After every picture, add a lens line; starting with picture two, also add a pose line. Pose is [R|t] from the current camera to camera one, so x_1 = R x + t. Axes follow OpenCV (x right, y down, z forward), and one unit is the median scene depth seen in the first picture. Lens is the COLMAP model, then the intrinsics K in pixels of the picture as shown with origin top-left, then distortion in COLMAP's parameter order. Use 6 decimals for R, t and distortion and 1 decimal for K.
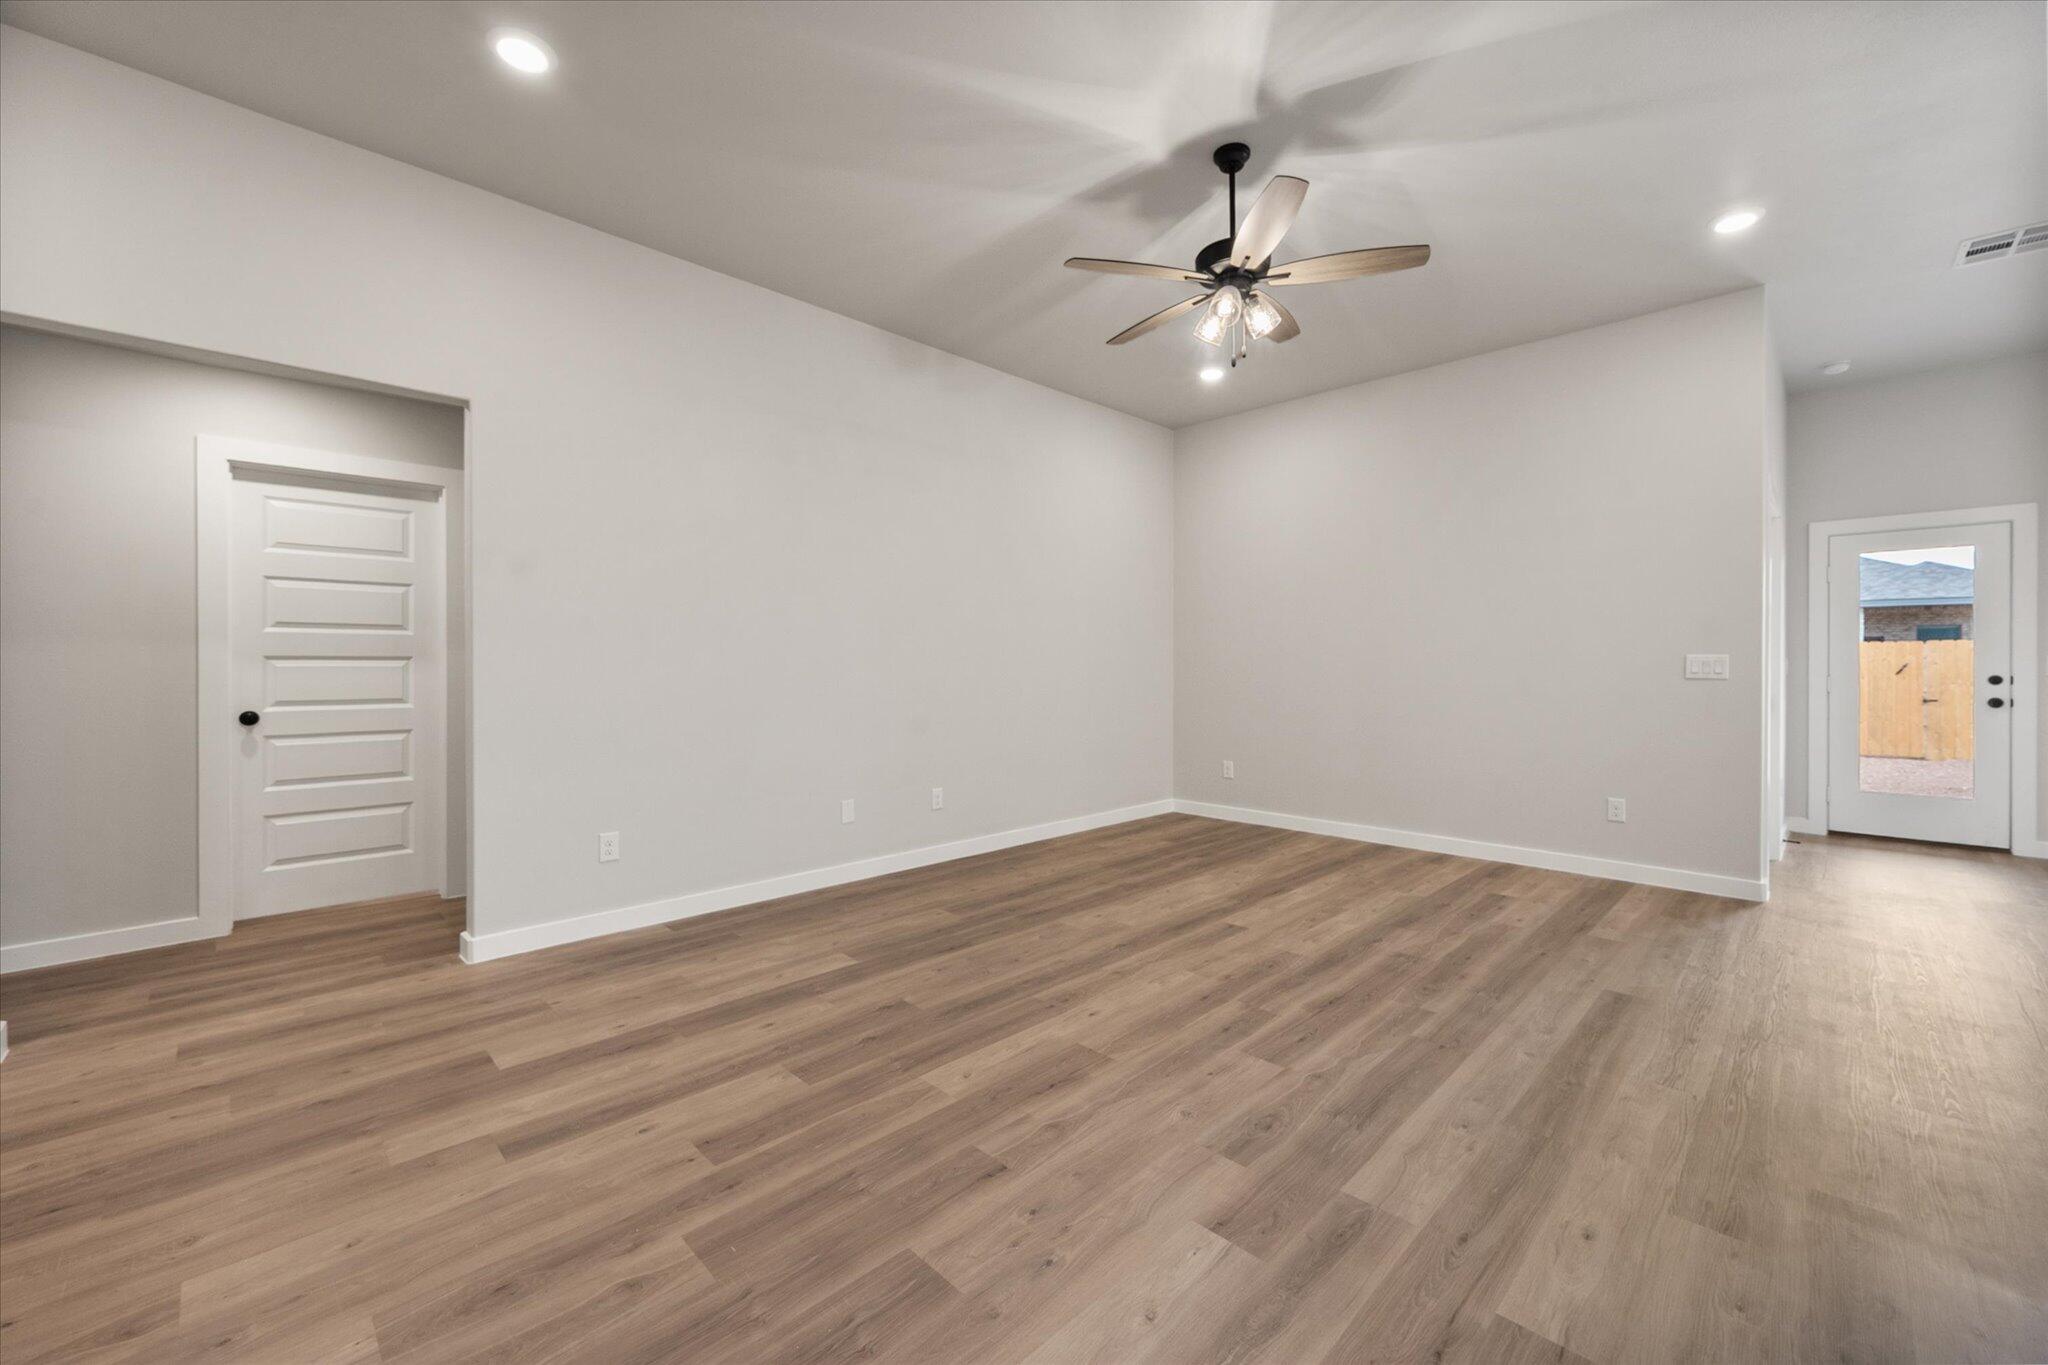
lens RADIAL K [[813.9, 0, 1032.1], [0, 813.9, 665.4], [0, 0, 1]] dist [-0.002541, -0.000276]
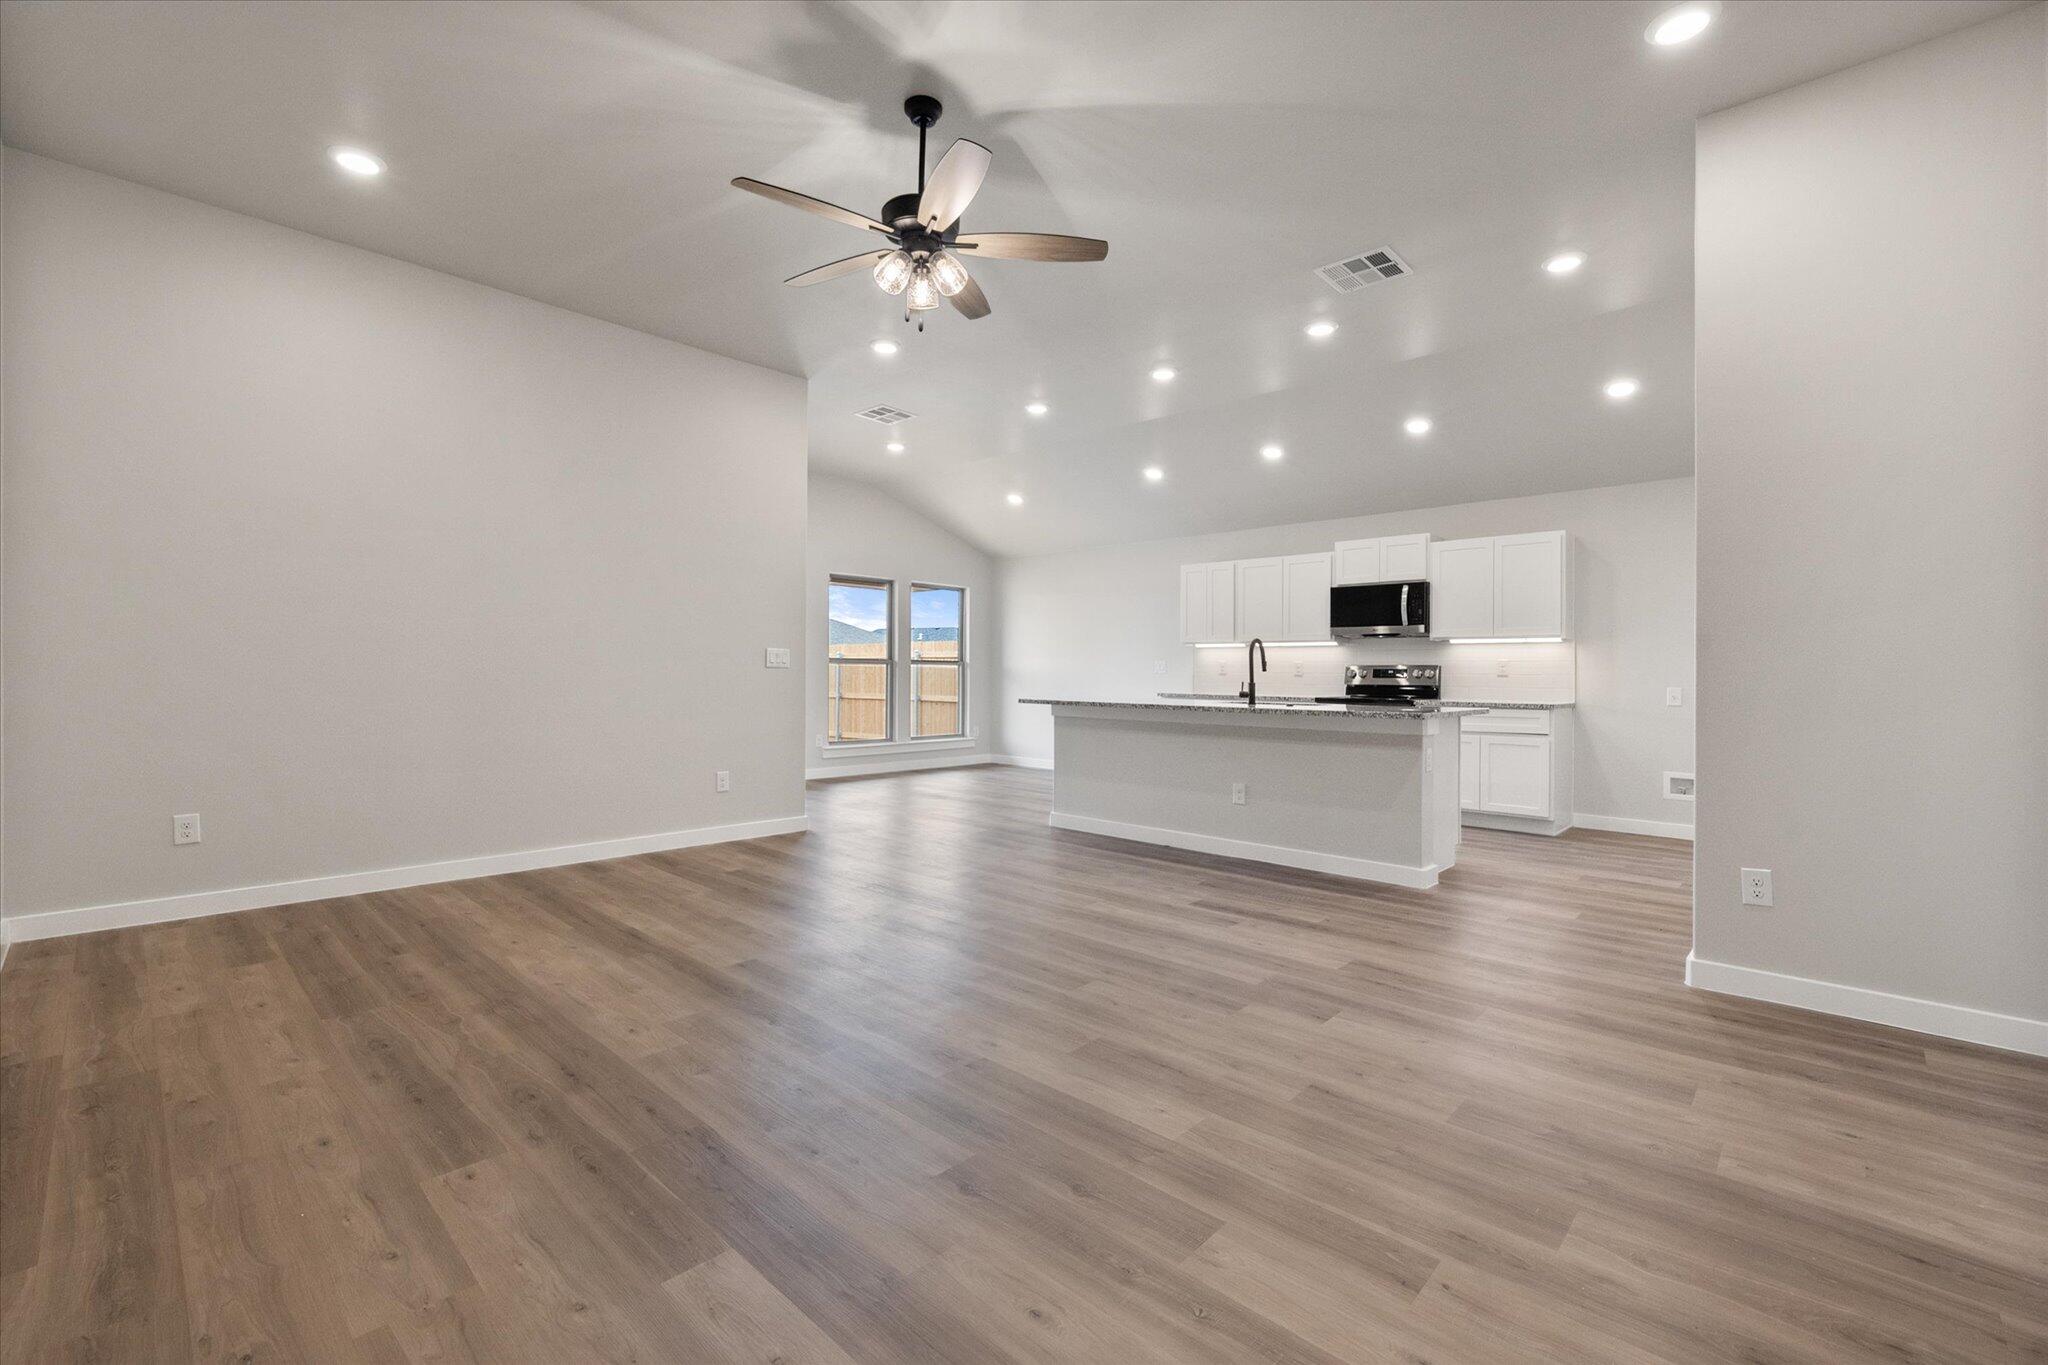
lens RADIAL K [[870.1, 0, 1030.3], [0, 870.1, 673.5], [0, 0, 1]] dist [-0.002702, -0.000031]
pose [[-0.037593, 0.000452, 0.999293, -0.726930], [-0.009630, 0.999953, -0.000814, 0.031206], [-0.999247, -0.009654, -0.037586, 0.857693]]
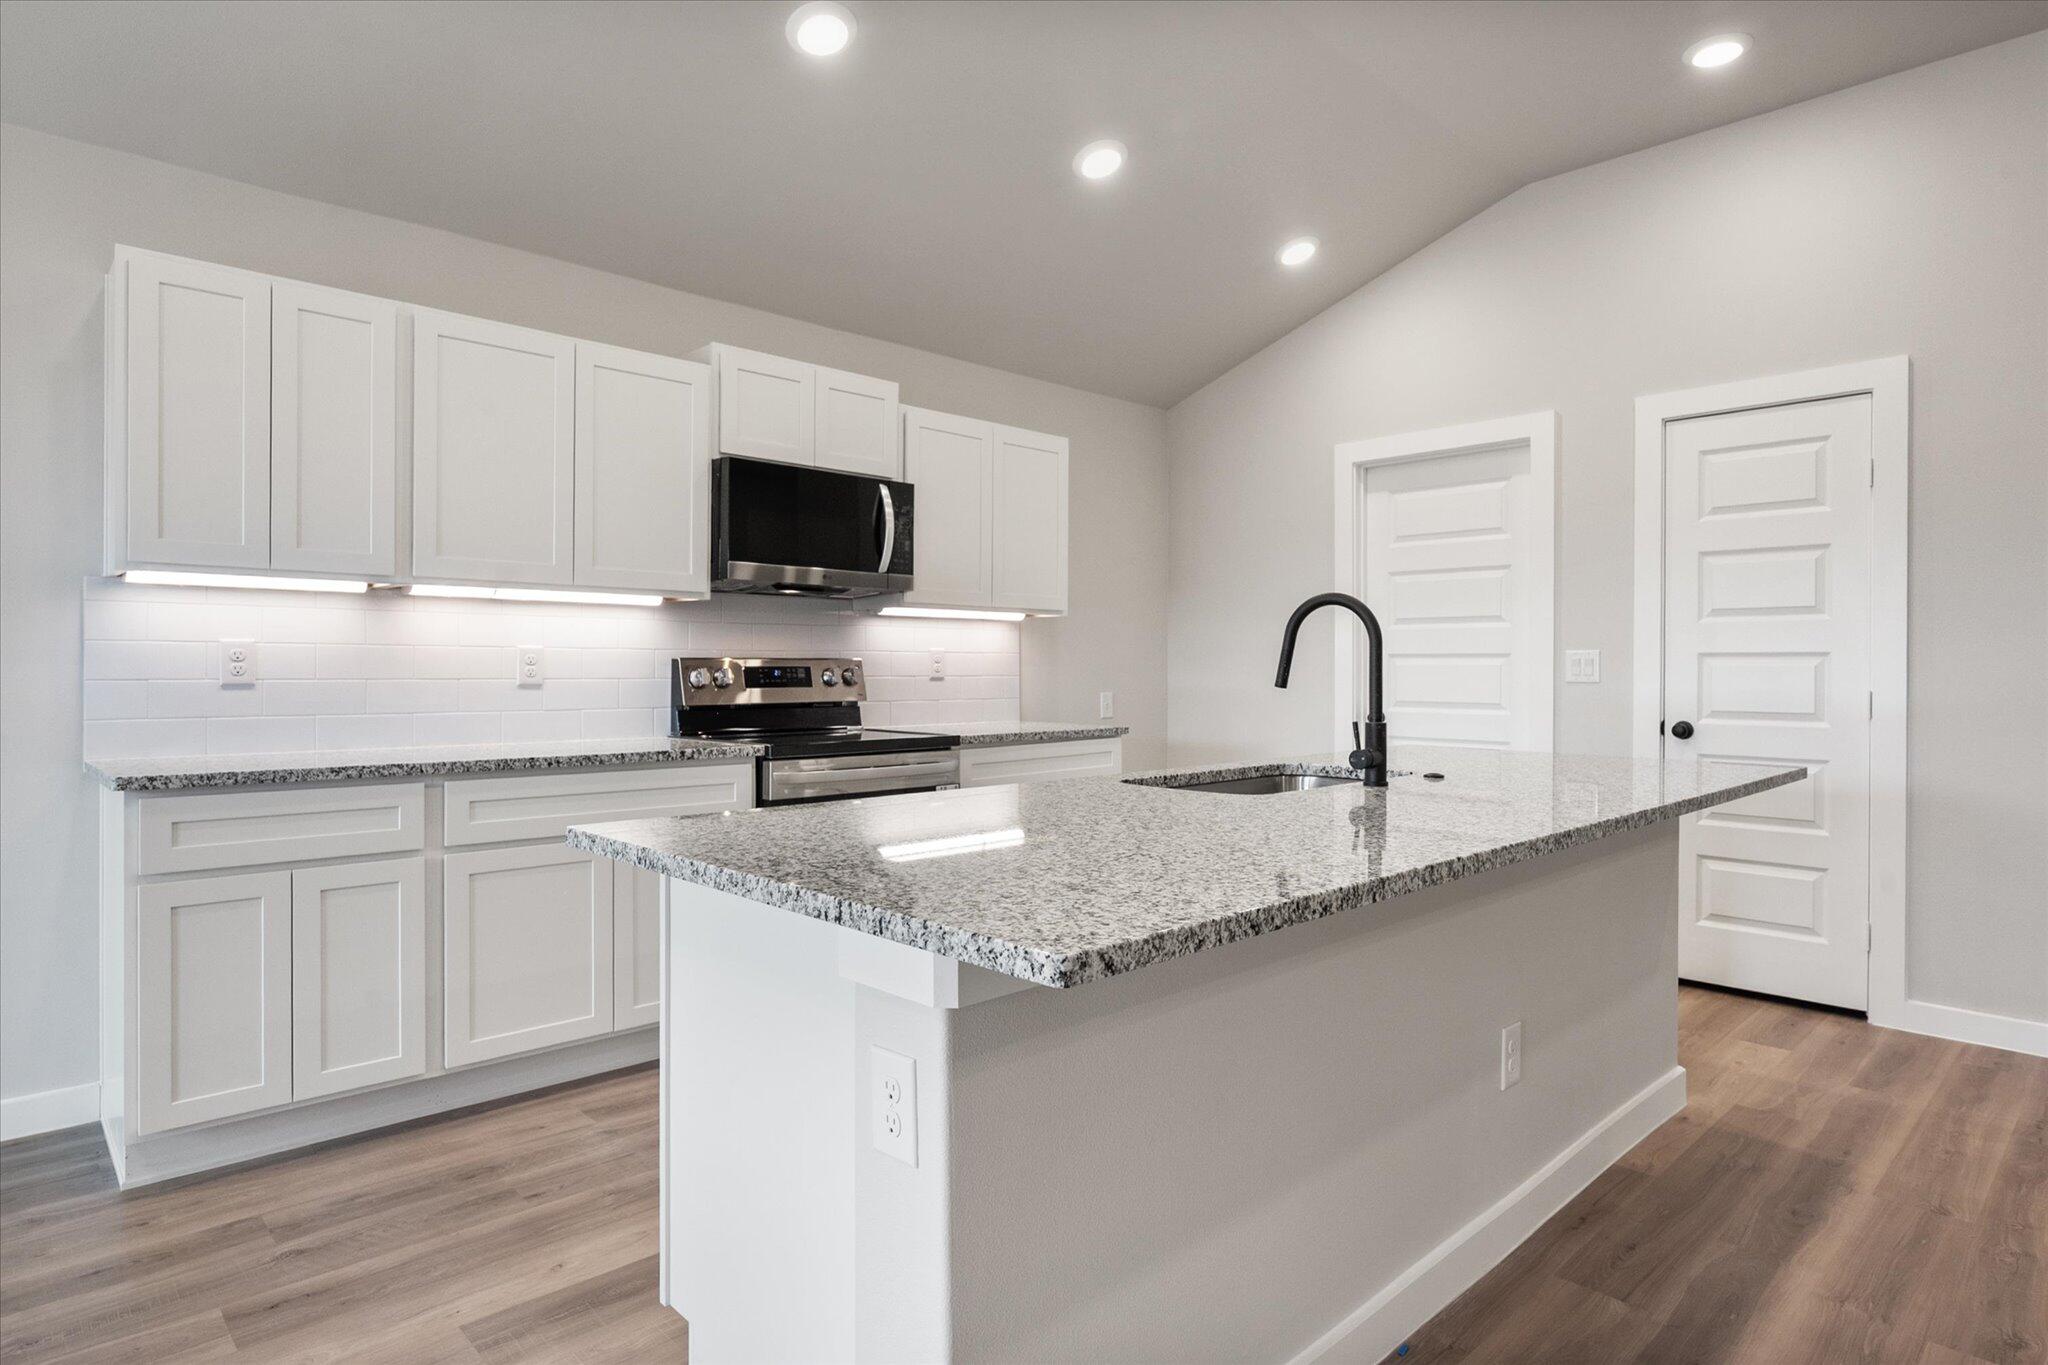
lens RADIAL K [[1125.8, 0, 1027.1], [0, 1125.8, 672.9], [0, 0, 1]] dist [-0.001355, -0.001032]
pose [[-0.999750, -0.003314, 0.022130, 1.177743], [-0.003164, 0.999972, 0.006804, 0.005856], [-0.022152, 0.006732, -0.999732, 1.120796]]
